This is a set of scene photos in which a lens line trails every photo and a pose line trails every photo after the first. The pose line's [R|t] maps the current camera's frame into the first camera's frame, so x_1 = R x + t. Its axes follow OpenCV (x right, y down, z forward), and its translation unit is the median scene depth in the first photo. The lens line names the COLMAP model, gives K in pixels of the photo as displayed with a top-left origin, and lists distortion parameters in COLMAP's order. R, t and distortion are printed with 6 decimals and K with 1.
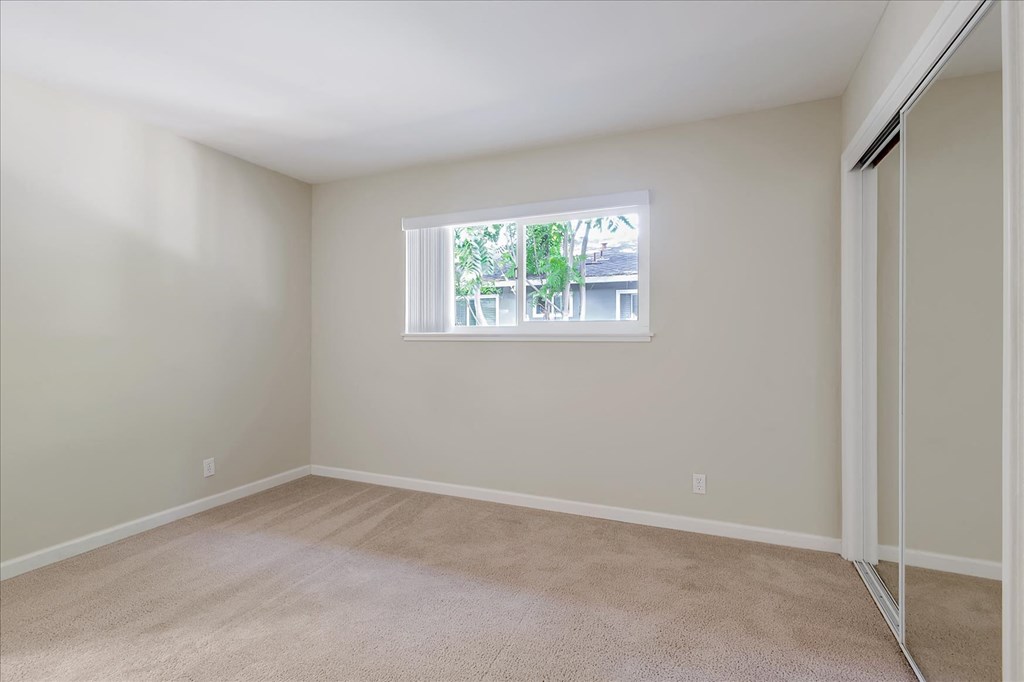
lens RADIAL K [[493.6, 0, 514.4], [0, 493.6, 339.2], [0, 0, 1]] dist [-0.004452, -0.000620]
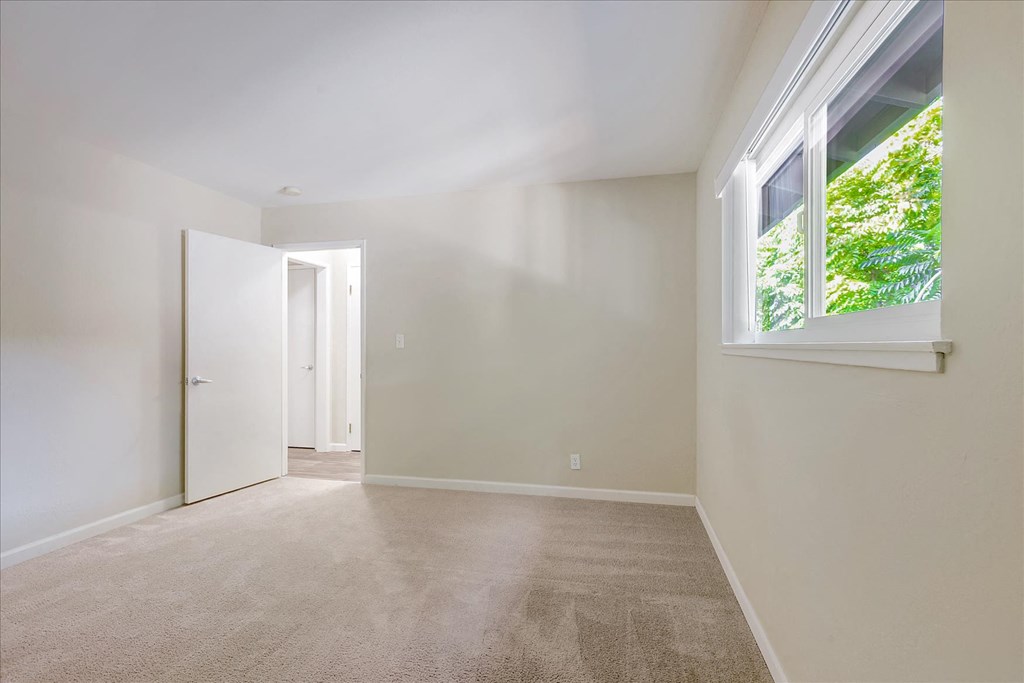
lens RADIAL K [[493.6, 0, 514.4], [0, 493.6, 339.7], [0, 0, 1]] dist [-0.004452, -0.000620]
pose [[0.152425, -0.009622, -0.988268, 0.488702], [-0.008702, 0.999901, -0.011078, -0.007932], [0.988277, 0.010289, 0.152326, 0.685854]]
